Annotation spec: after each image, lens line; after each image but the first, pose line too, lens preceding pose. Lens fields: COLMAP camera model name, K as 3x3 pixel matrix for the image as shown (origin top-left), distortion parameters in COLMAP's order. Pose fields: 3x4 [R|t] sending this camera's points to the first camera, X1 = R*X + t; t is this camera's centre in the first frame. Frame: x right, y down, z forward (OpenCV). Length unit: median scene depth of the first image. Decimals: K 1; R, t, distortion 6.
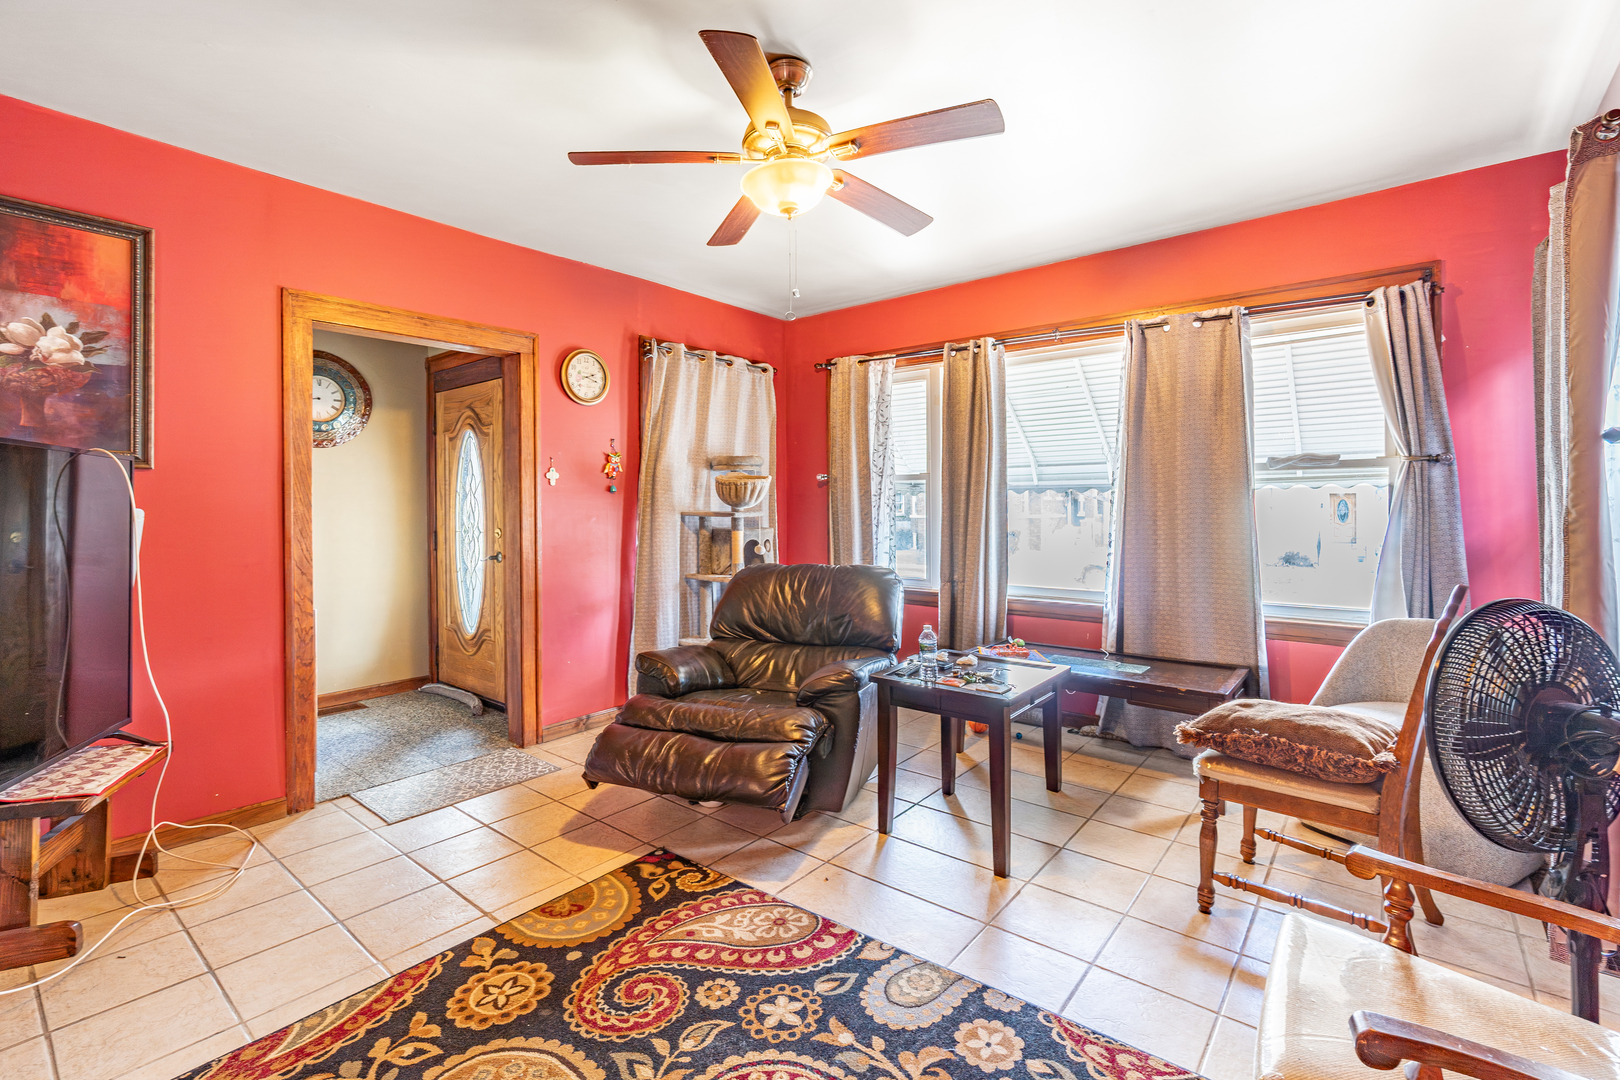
lens RADIAL K [[714.8, 0, 813.6], [0, 714.8, 515.5], [0, 0, 1]] dist [-0.002482, -0.000655]
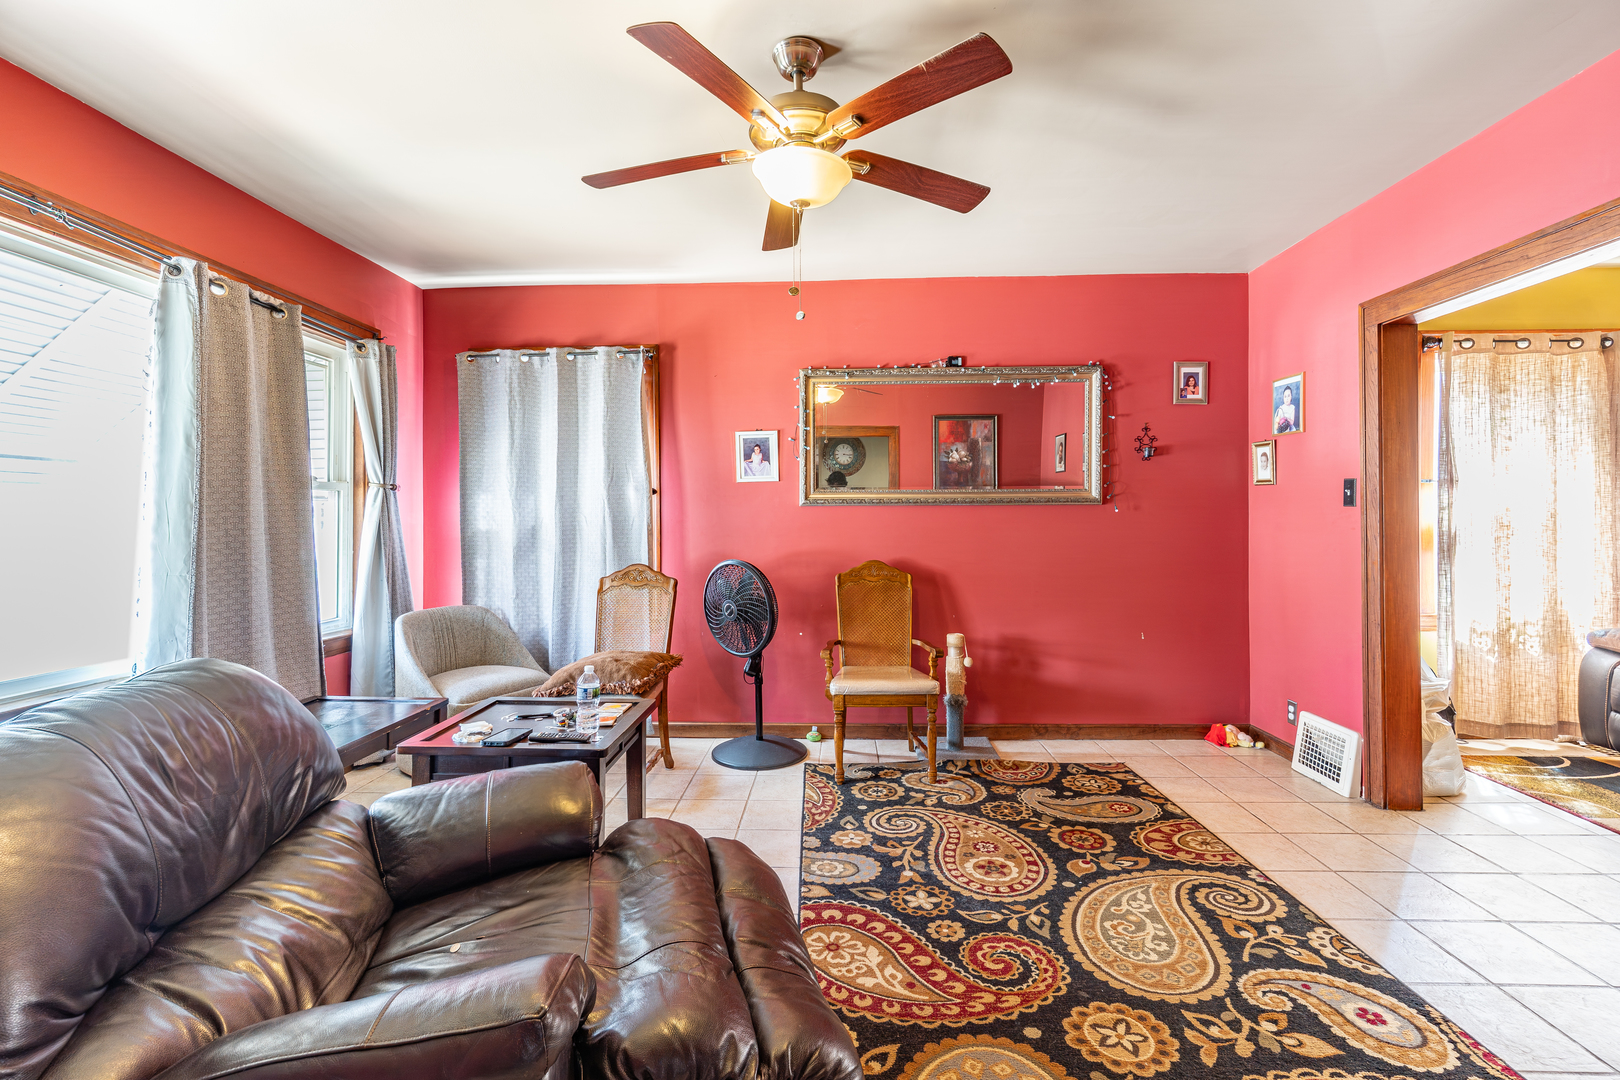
lens RADIAL K [[714.8, 0, 799.3], [0, 714.8, 513.9], [0, 0, 1]] dist [-0.002482, -0.000655]
pose [[-0.587114, 0.015263, 0.809360, -0.837911], [0.018137, 0.999819, -0.005698, -0.014921], [-0.809301, 0.011334, -0.587285, 1.646214]]
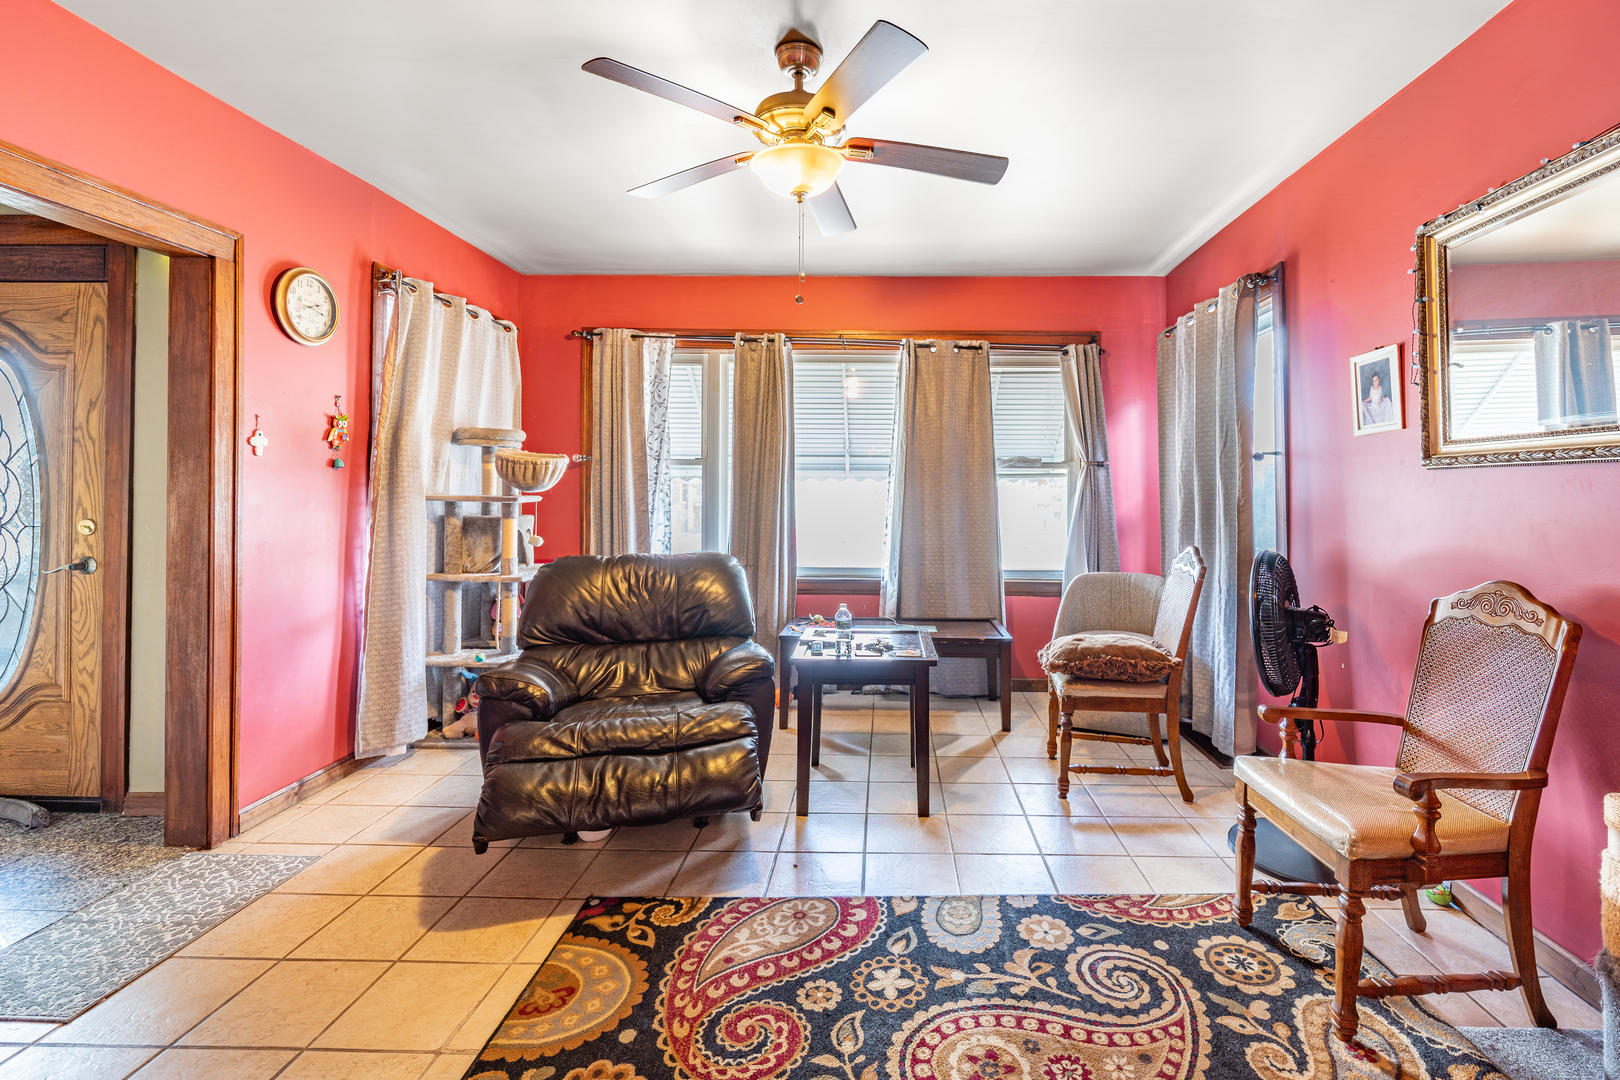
lens RADIAL K [[714.8, 0, 876.0], [0, 714.8, 493.9], [0, 0, 1]] dist [-0.002482, -0.000655]
pose [[0.786445, 0.010098, 0.617578, -0.592060], [-0.002490, 0.999910, -0.013178, 0.004199], [-0.617656, 0.008826, 0.786399, 0.165514]]
